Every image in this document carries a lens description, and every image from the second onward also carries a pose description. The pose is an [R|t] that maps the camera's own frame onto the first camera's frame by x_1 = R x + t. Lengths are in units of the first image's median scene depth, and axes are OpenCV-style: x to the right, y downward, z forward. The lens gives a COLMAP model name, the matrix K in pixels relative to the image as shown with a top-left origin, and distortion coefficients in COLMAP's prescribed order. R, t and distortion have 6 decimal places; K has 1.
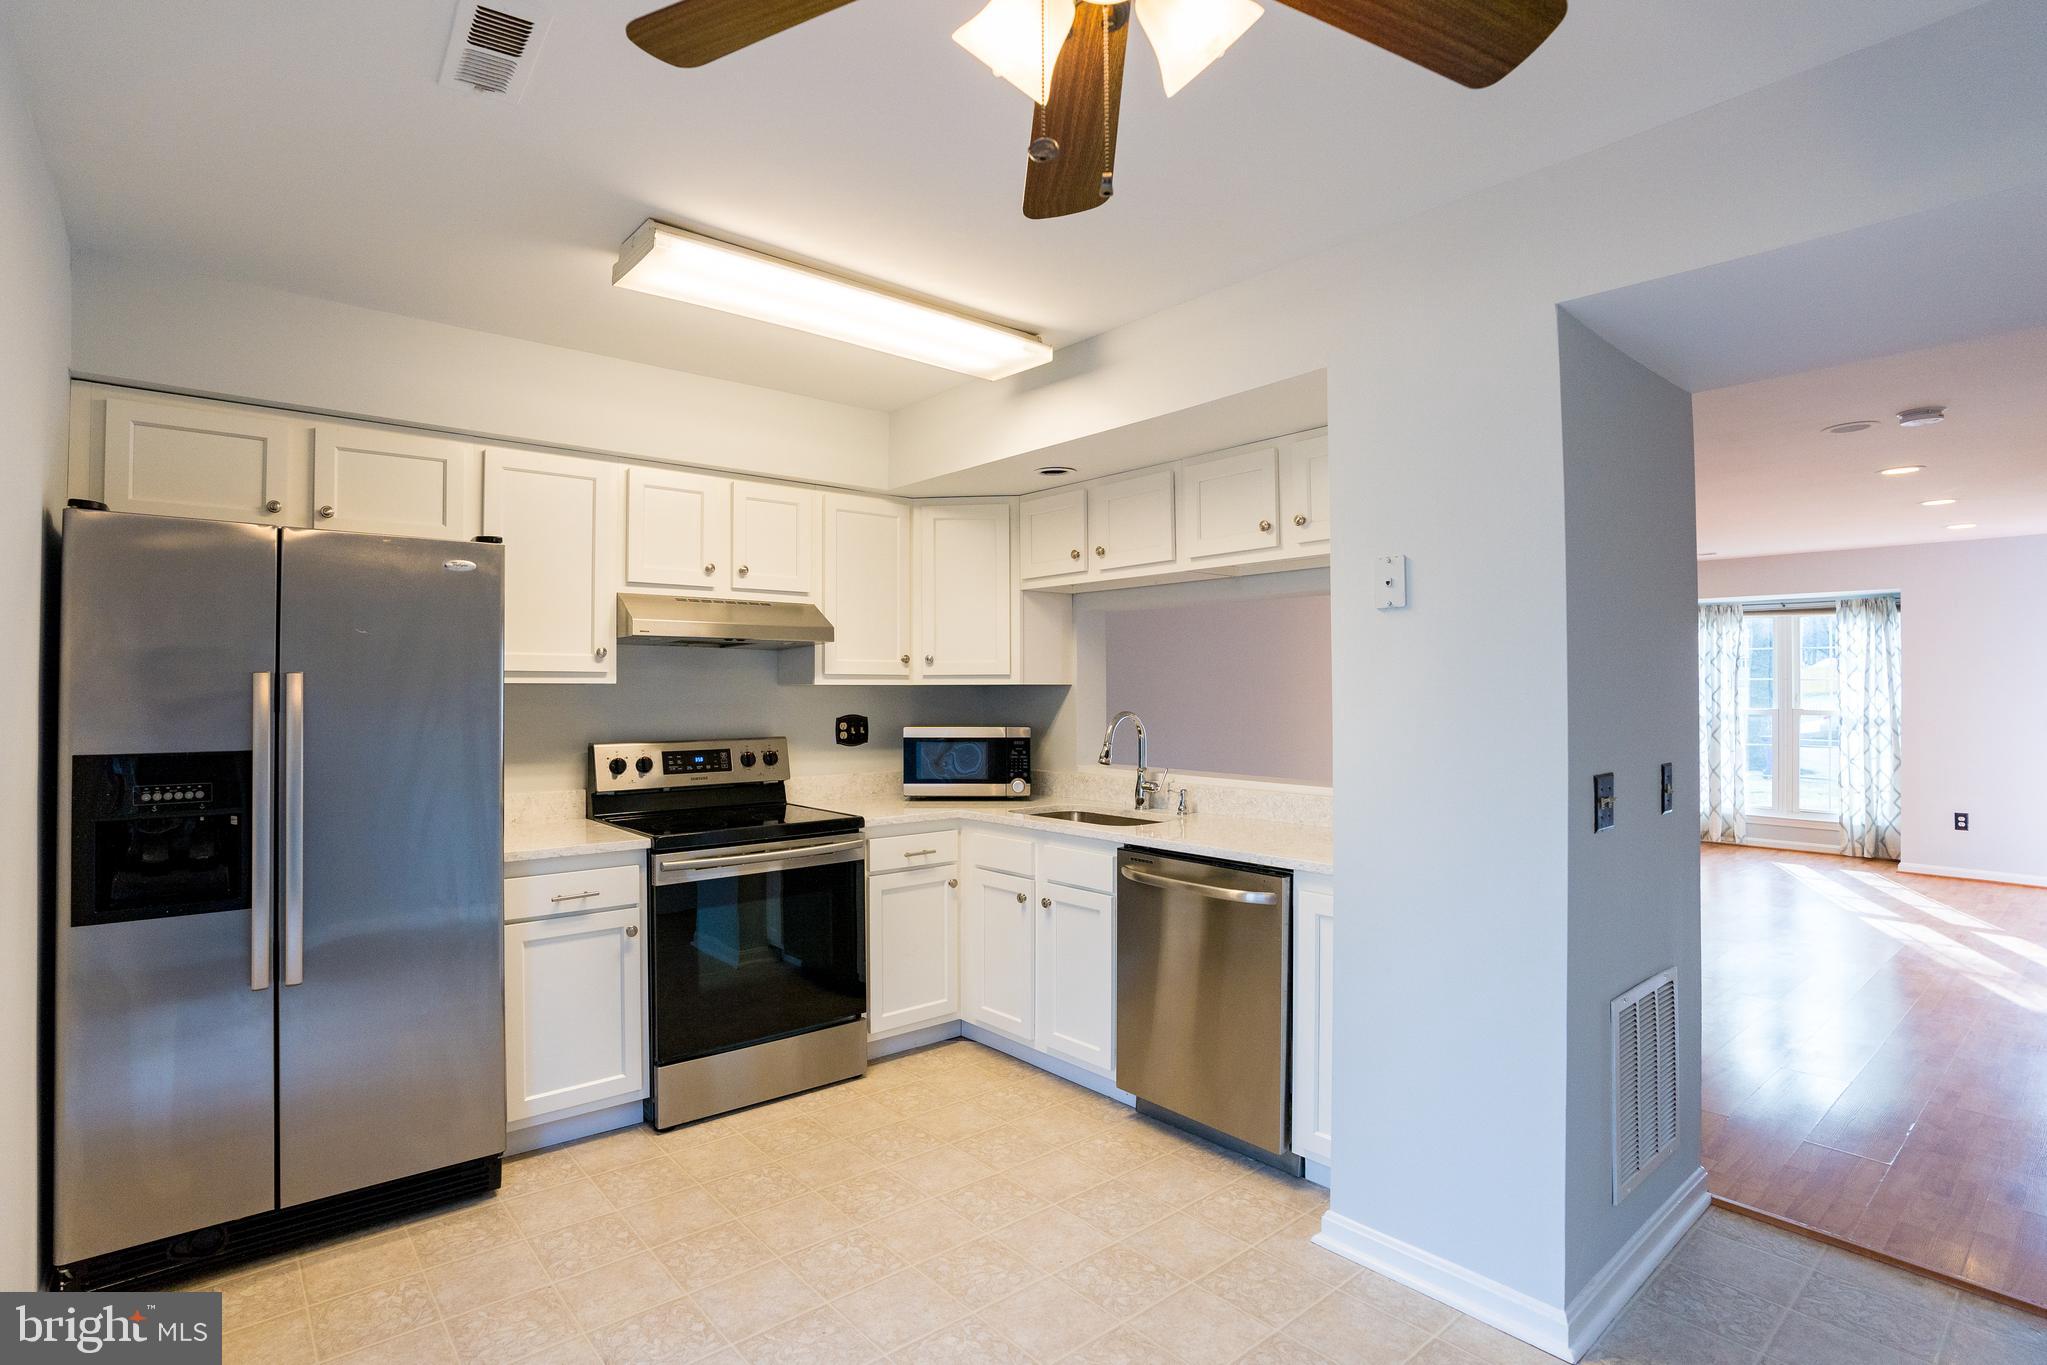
lens RADIAL K [[1004.2, 0, 1023.5], [0, 1004.2, 682.5], [0, 0, 1]] dist [-0.012011, 0.001522]
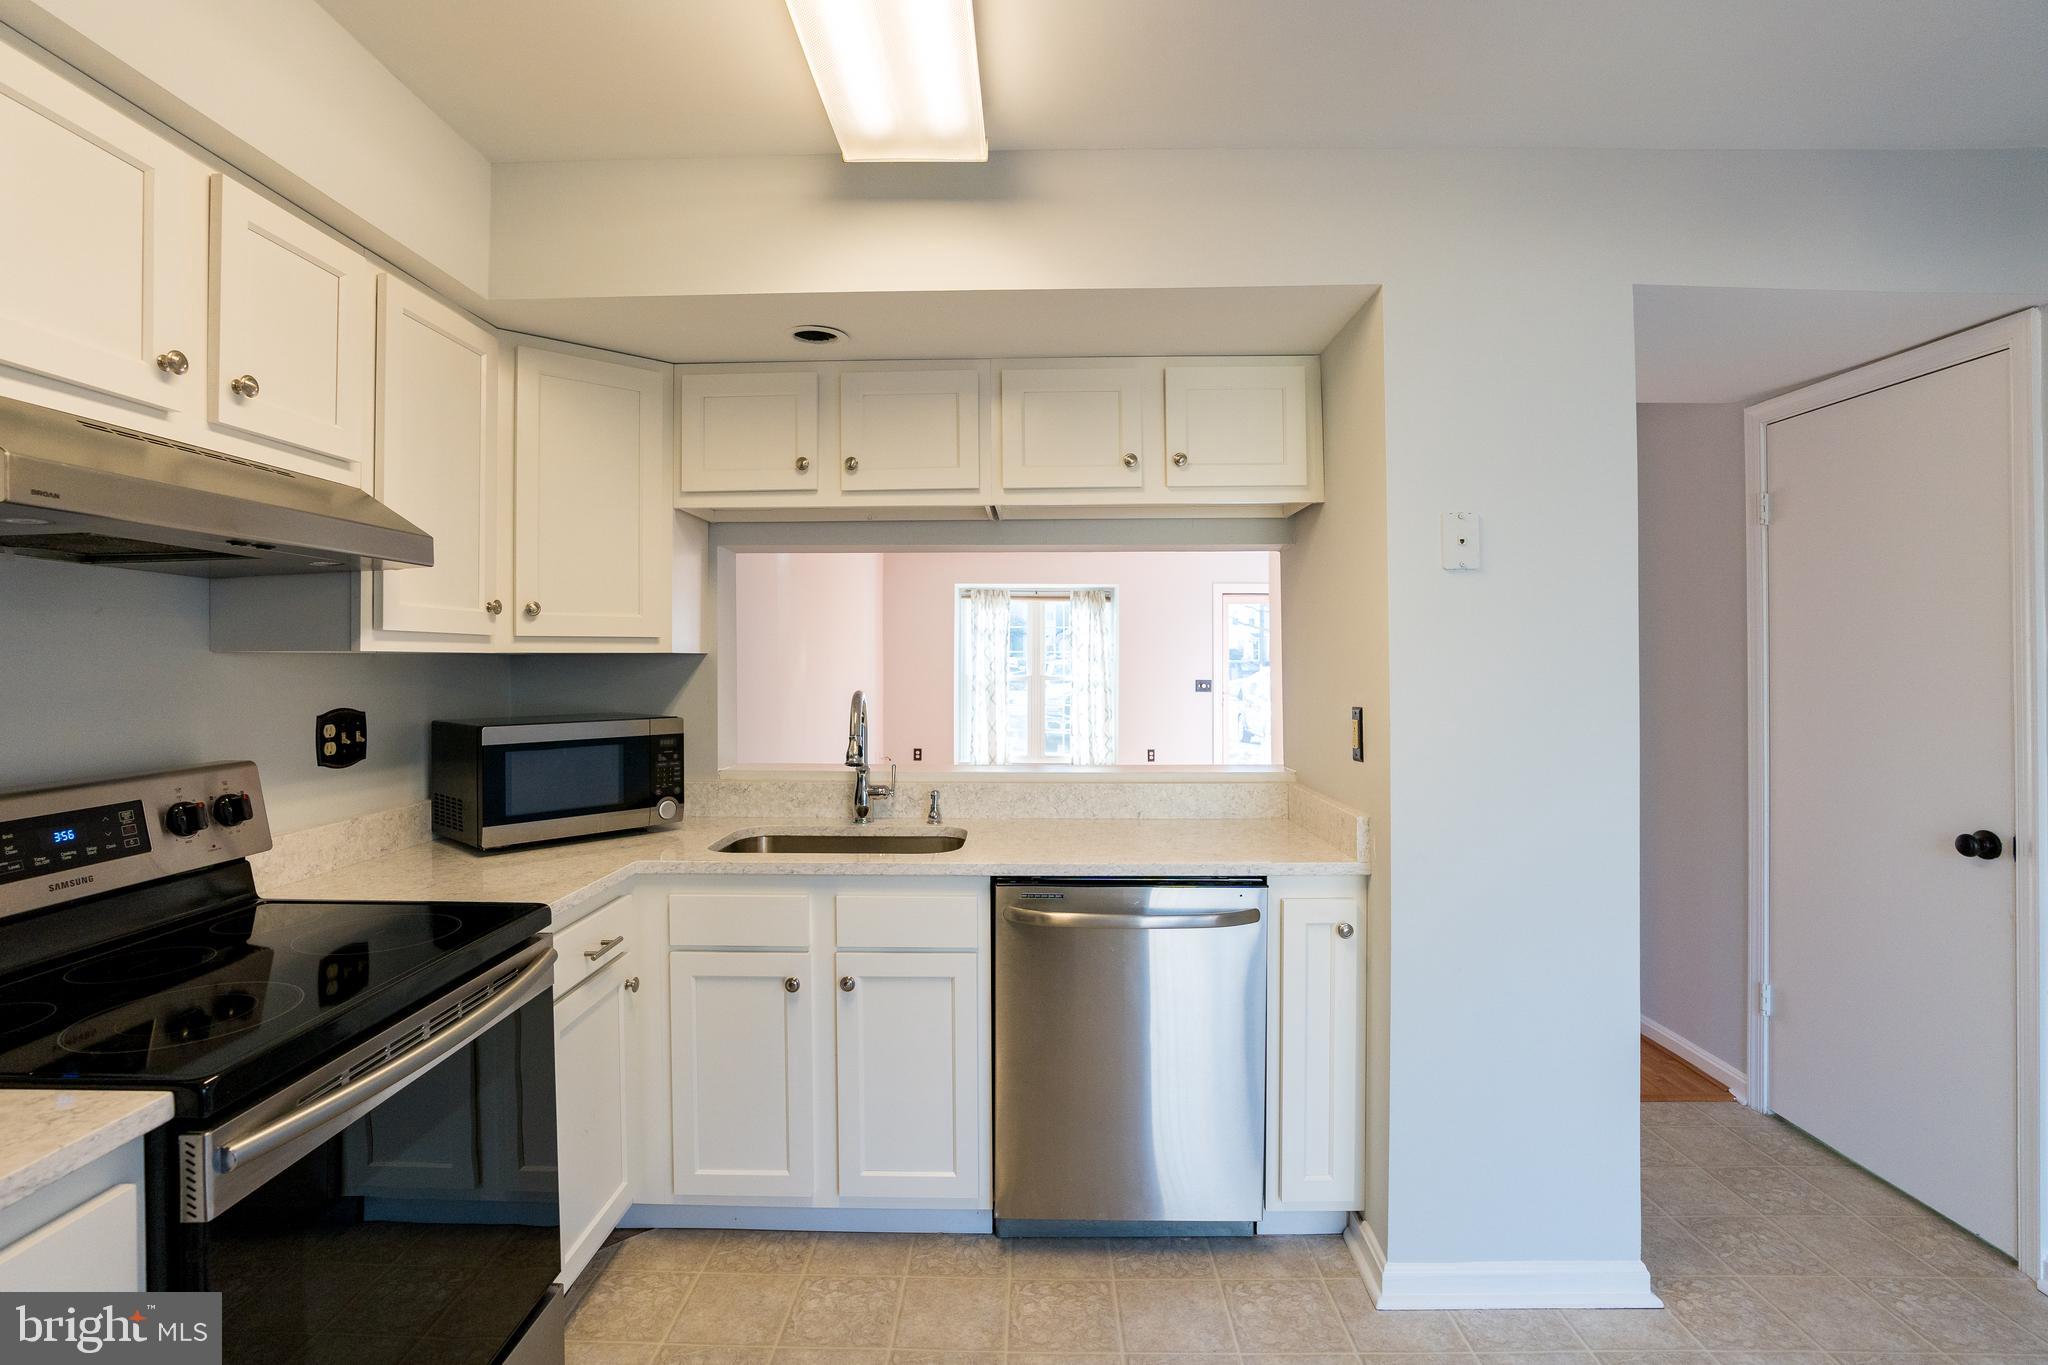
lens RADIAL K [[969.5, 0, 1020.3], [0, 969.5, 653.2], [0, 0, 1]] dist [-0.052904, 0.038607]
pose [[0.675691, 0.004572, 0.737171, -0.156968], [-0.004248, 0.999988, -0.002309, 0.001360], [-0.737173, -0.001572, 0.675703, 0.207900]]
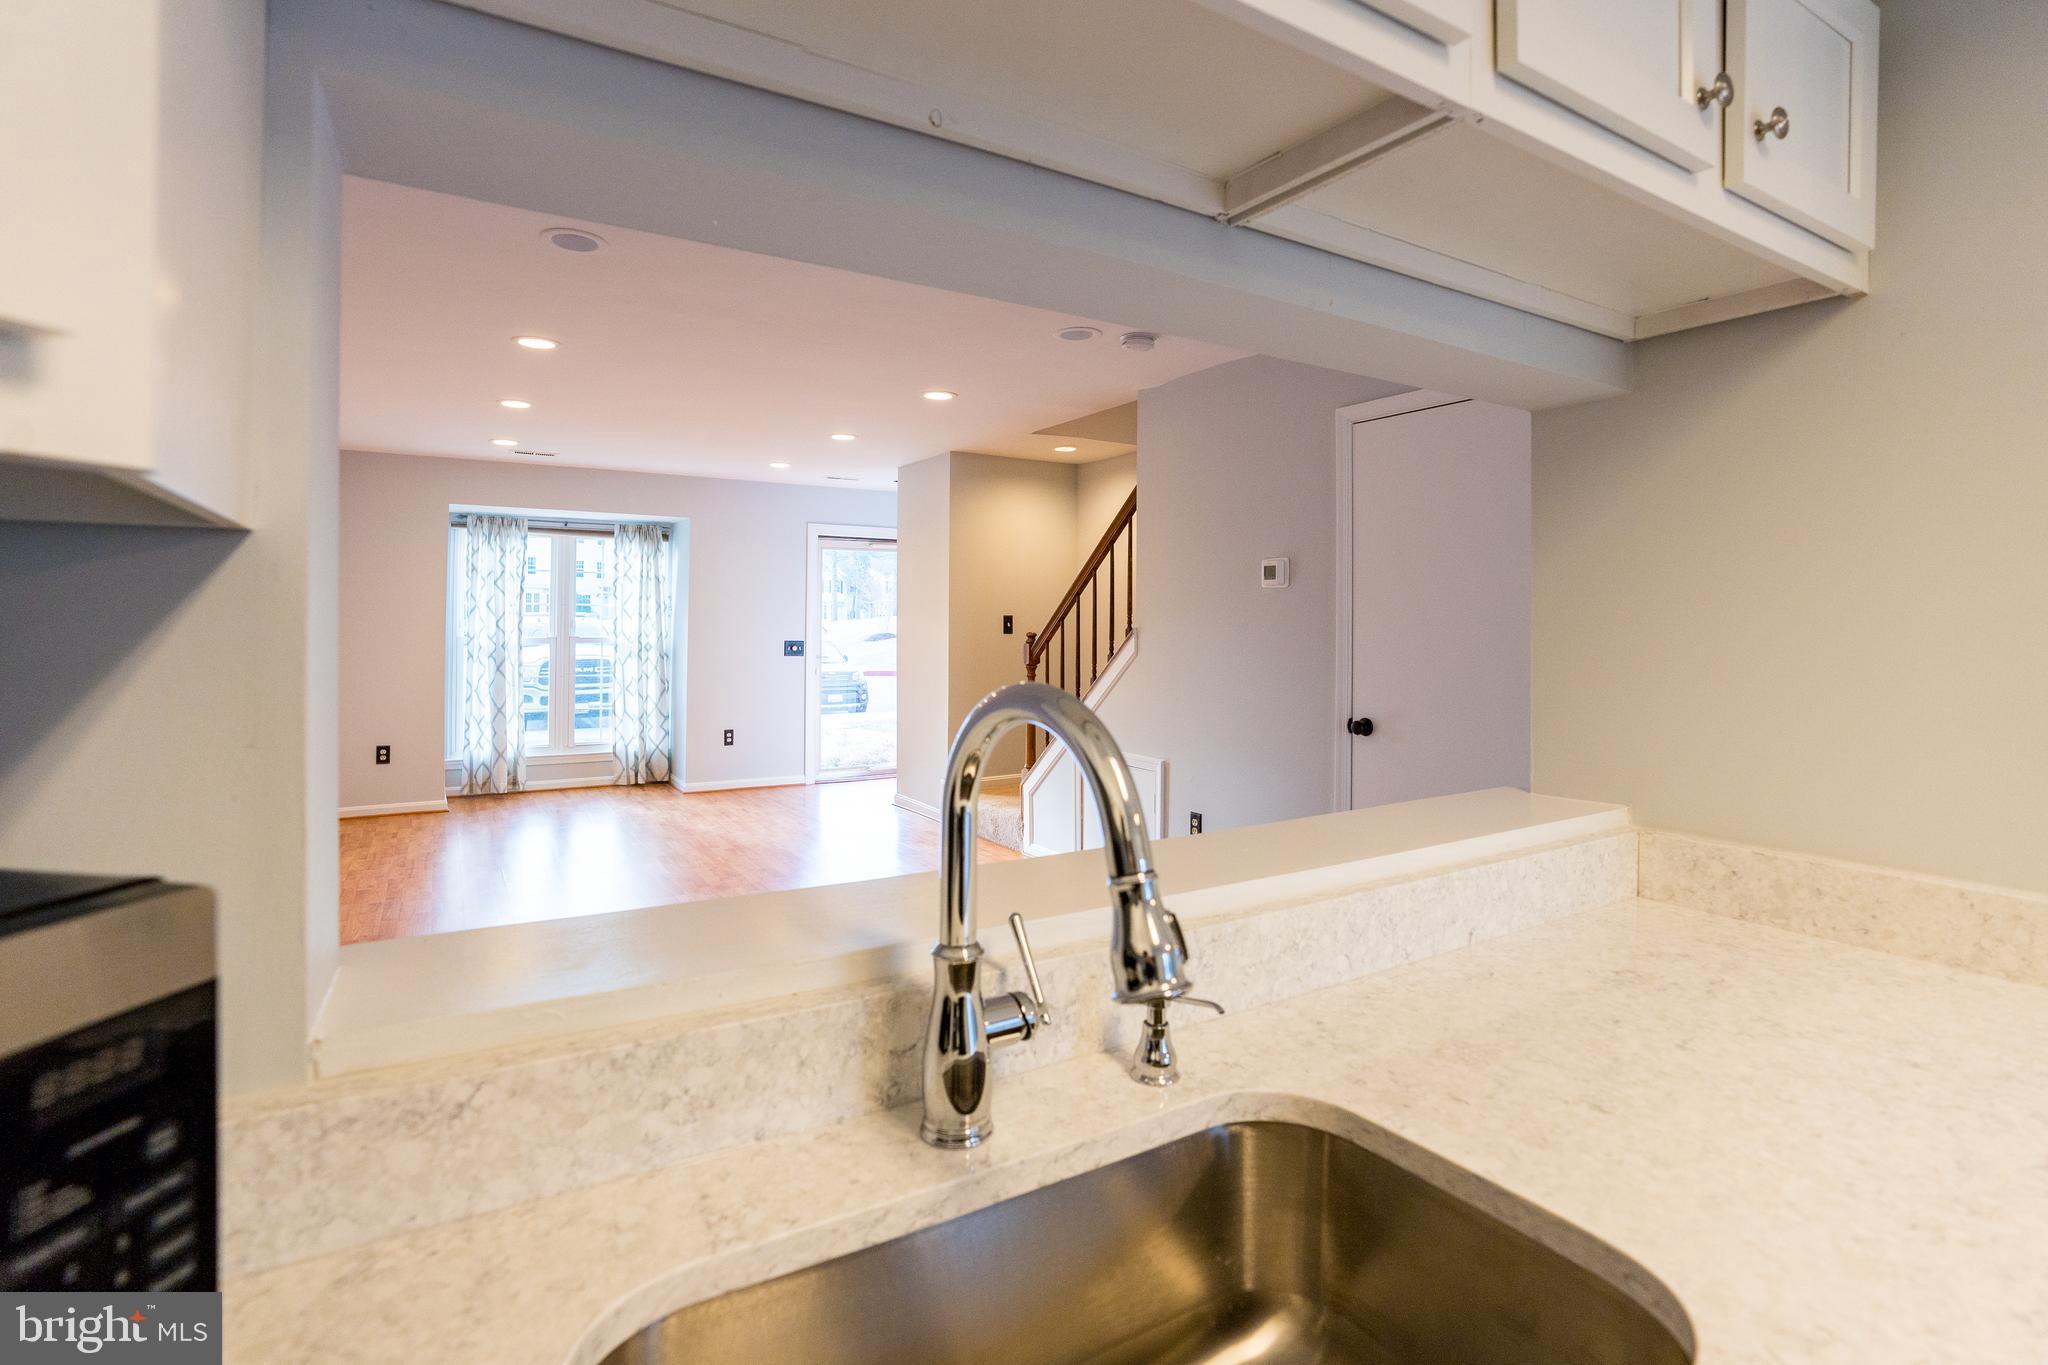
lens RADIAL K [[974.2, 0, 1020.9], [0, 974.2, 602.3], [0, 0, 1]] dist [-0.053702, 0.032351]
pose [[0.181239, 0.020351, 0.983228, -0.040973], [-0.011025, 0.999765, -0.018661, 0.007514], [-0.983377, -0.007458, 0.181421, 0.453241]]
